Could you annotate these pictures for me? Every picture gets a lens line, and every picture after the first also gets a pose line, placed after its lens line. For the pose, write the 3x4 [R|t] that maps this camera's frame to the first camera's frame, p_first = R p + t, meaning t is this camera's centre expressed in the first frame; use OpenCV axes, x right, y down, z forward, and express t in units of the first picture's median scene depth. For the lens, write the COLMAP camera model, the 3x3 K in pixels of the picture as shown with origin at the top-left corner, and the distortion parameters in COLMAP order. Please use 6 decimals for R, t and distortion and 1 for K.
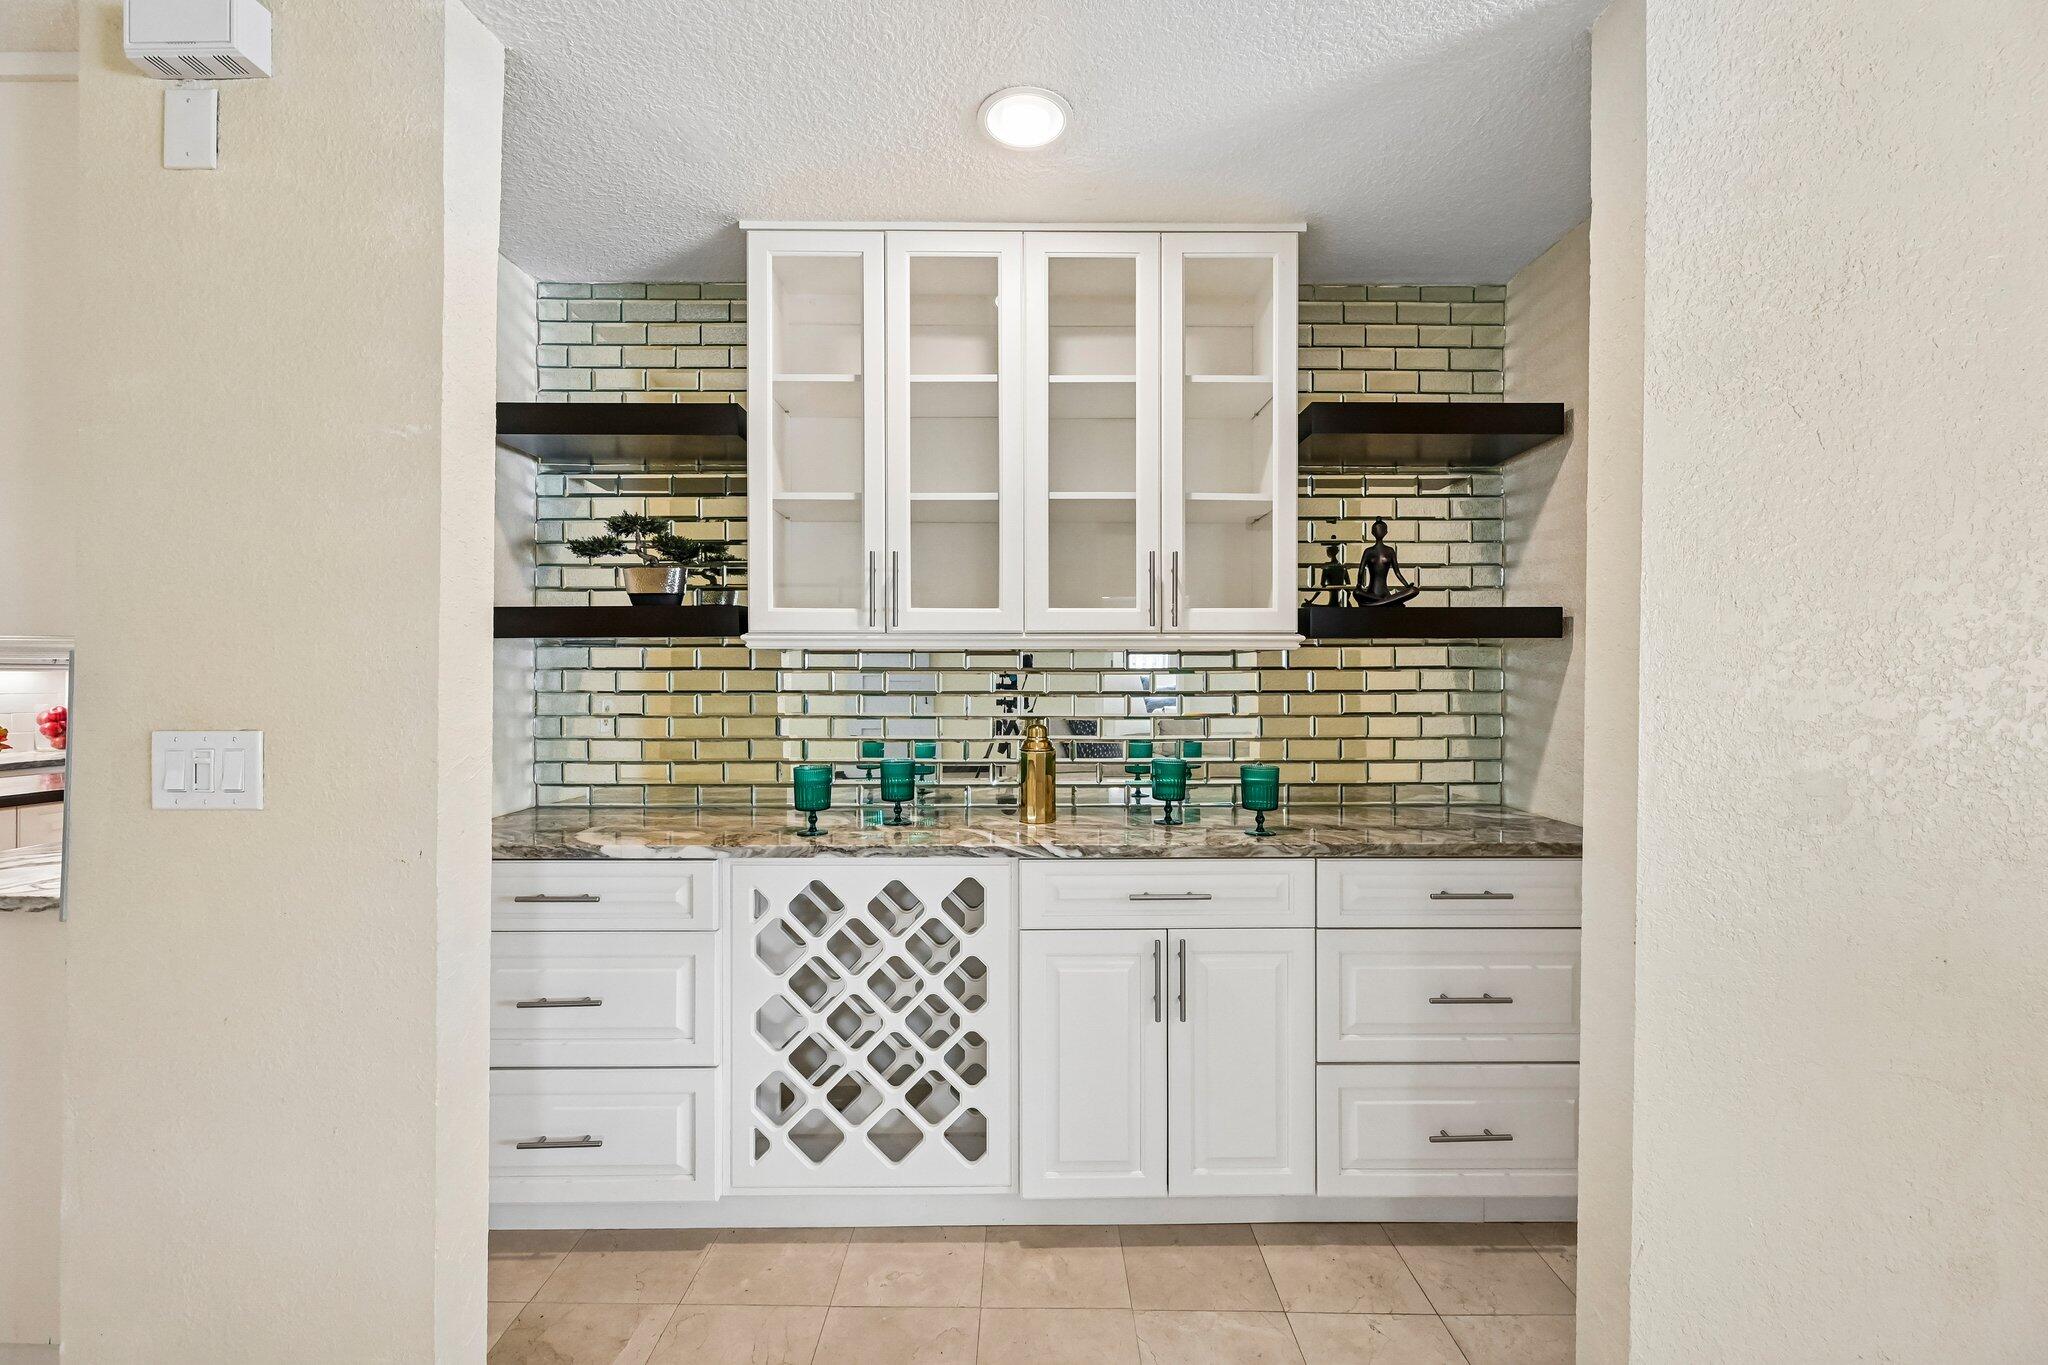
lens RADIAL K [[814.3, 0, 1022.1], [0, 814.3, 669.2], [0, 0, 1]] dist [-0.000832, -0.000381]
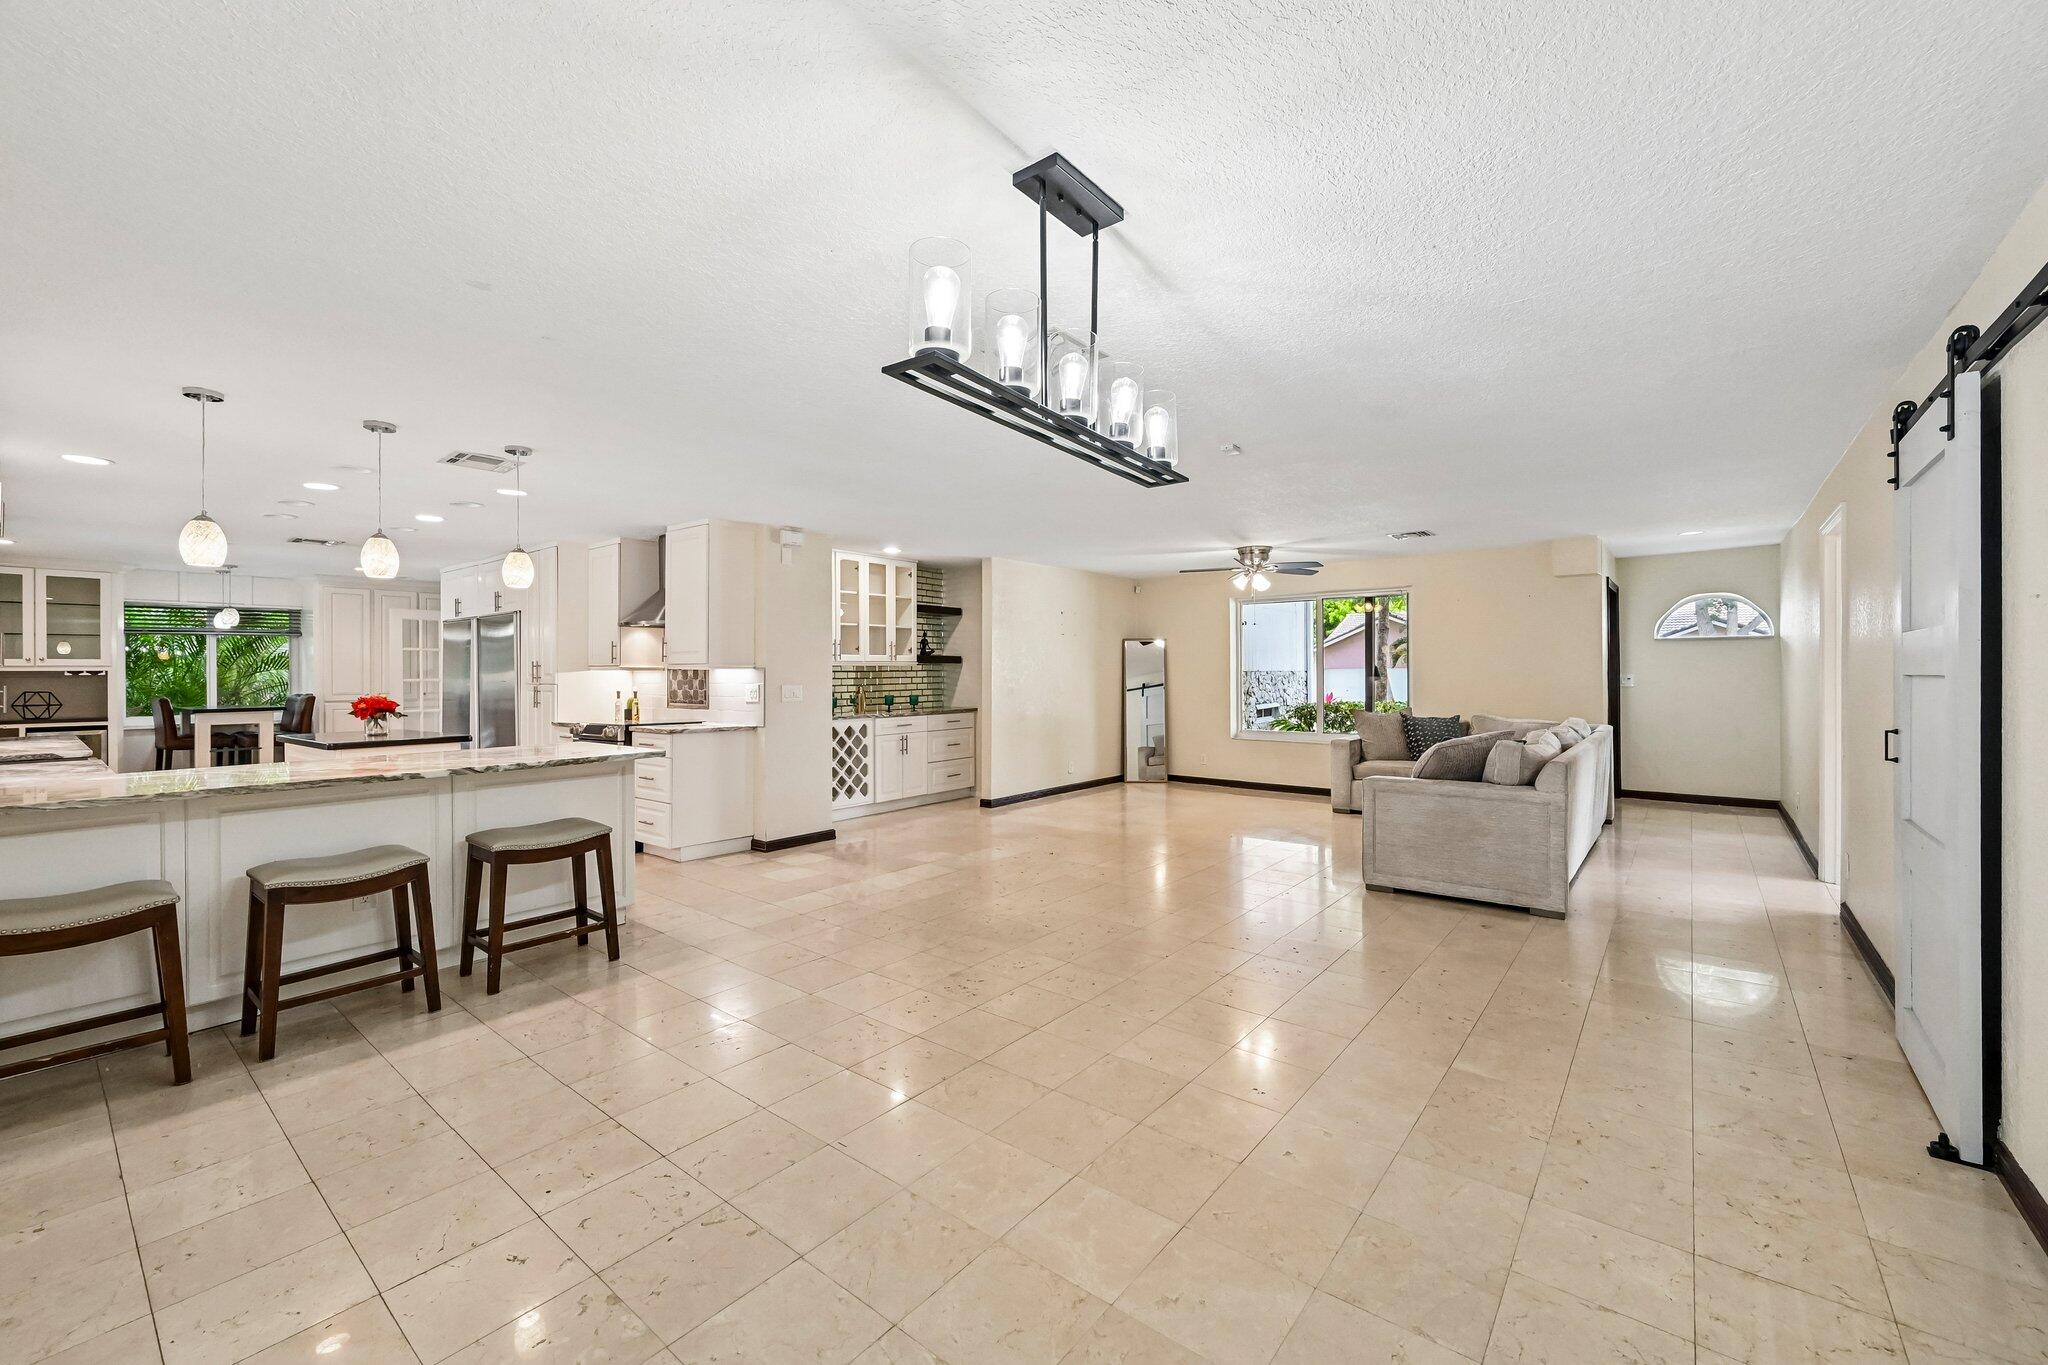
lens RADIAL K [[814.3, 0, 1013.0], [0, 814.3, 669.0], [0, 0, 1]] dist [-0.000832, -0.000381]
pose [[0.634921, -0.001906, 0.772575, -2.473523], [0.004842, 0.999987, -0.001512, -0.000964], [-0.772562, 0.004701, 0.634922, -1.921715]]
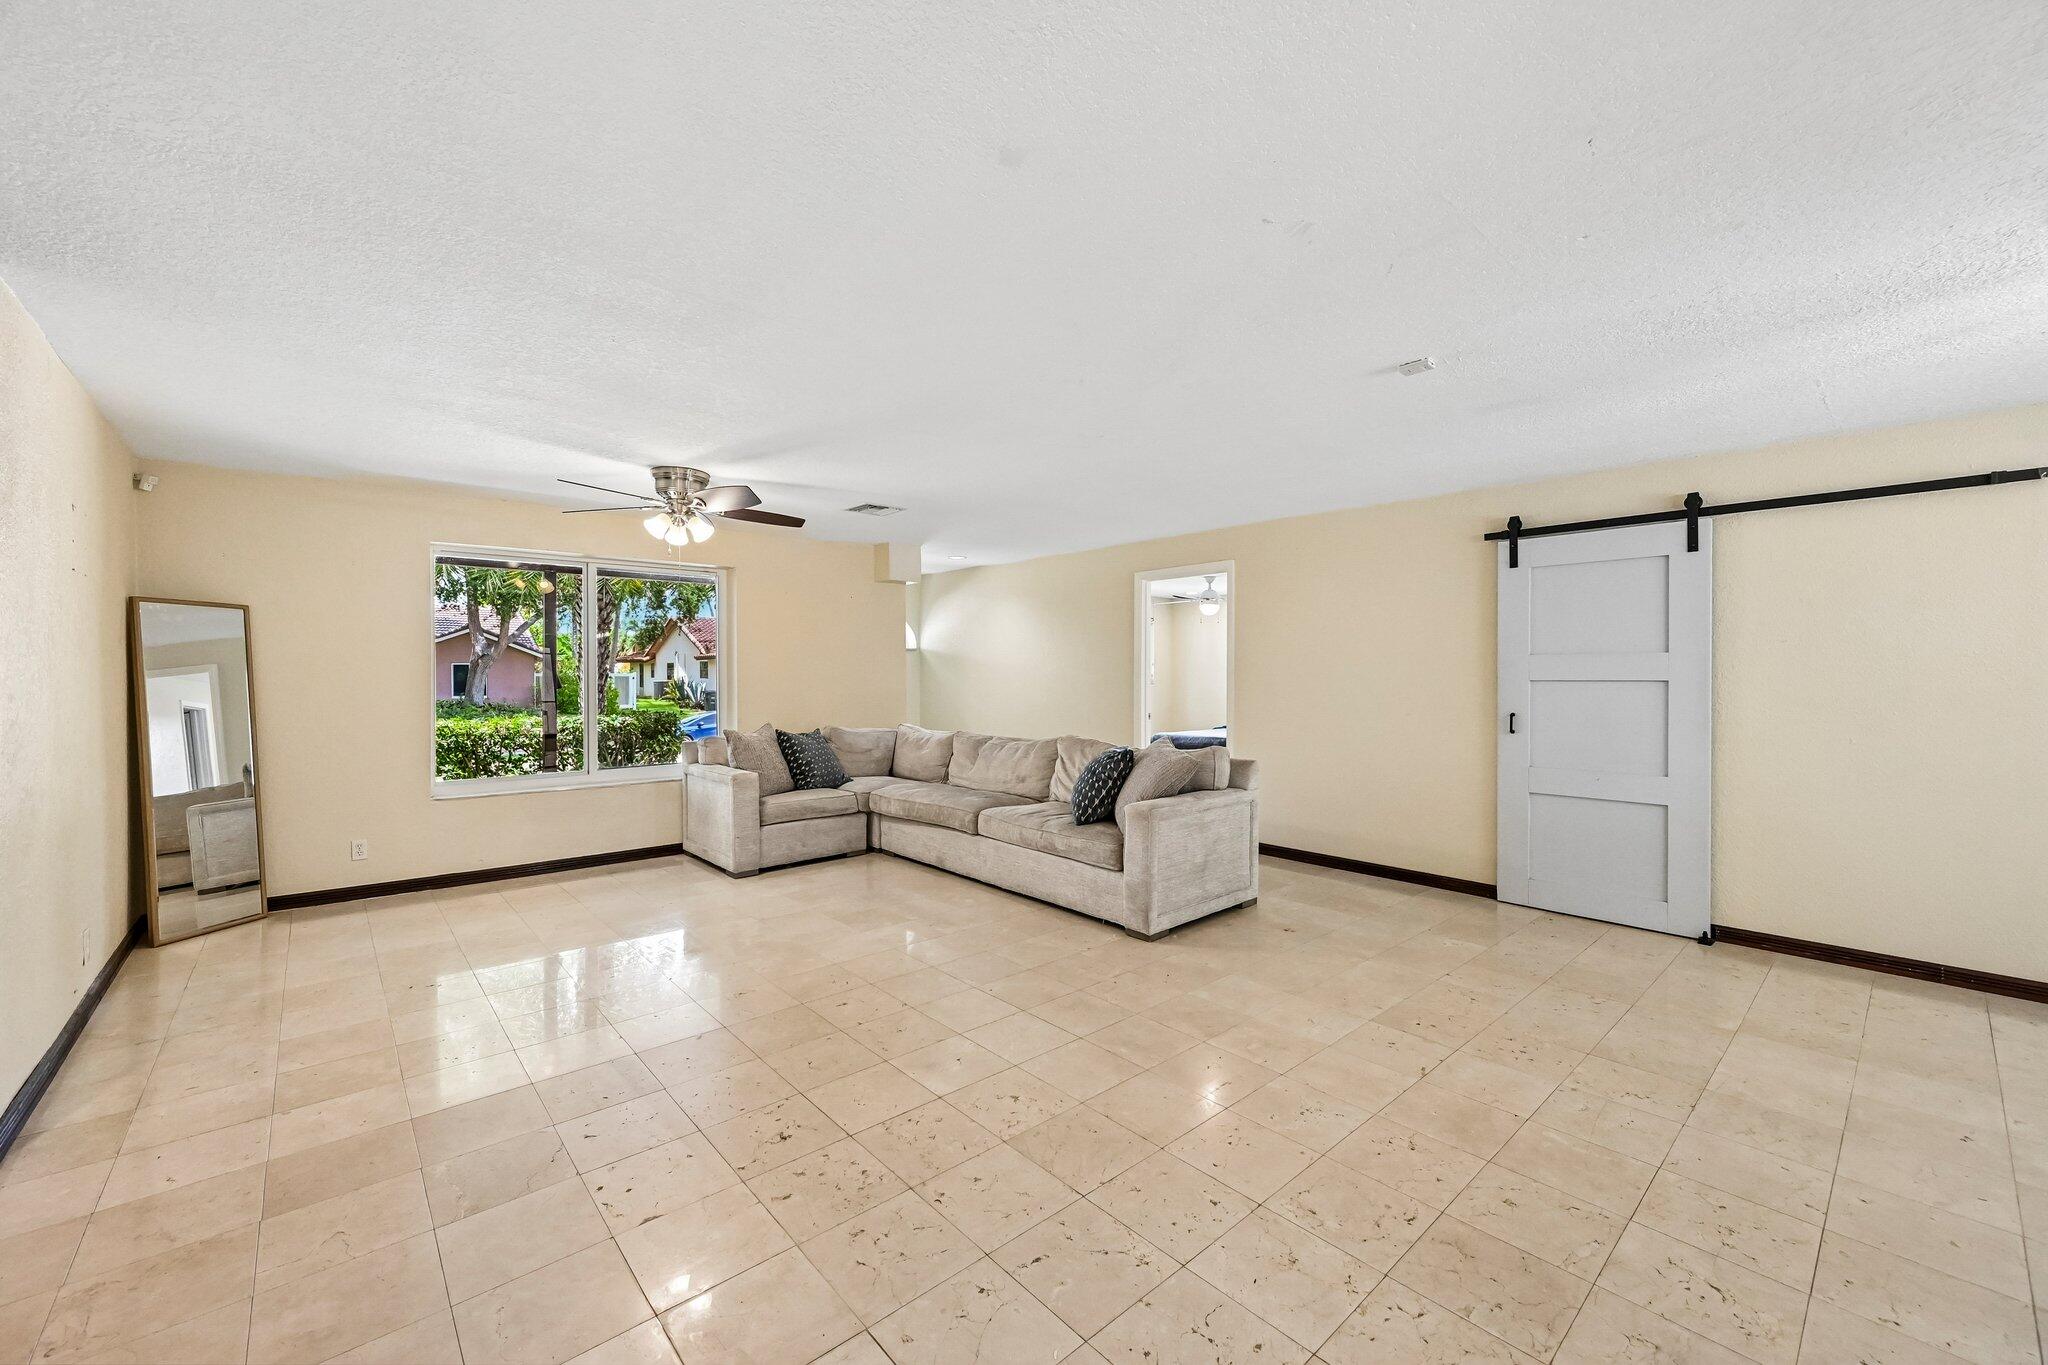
lens RADIAL K [[814.3, 0, 1024.7], [0, 814.3, 682.4], [0, 0, 1]] dist [-0.000832, -0.000381]
pose [[-0.663934, -0.010829, 0.747713, -1.223738], [-0.001775, 0.999915, 0.012905, -0.007255], [-0.747789, 0.007240, -0.663897, 0.353276]]
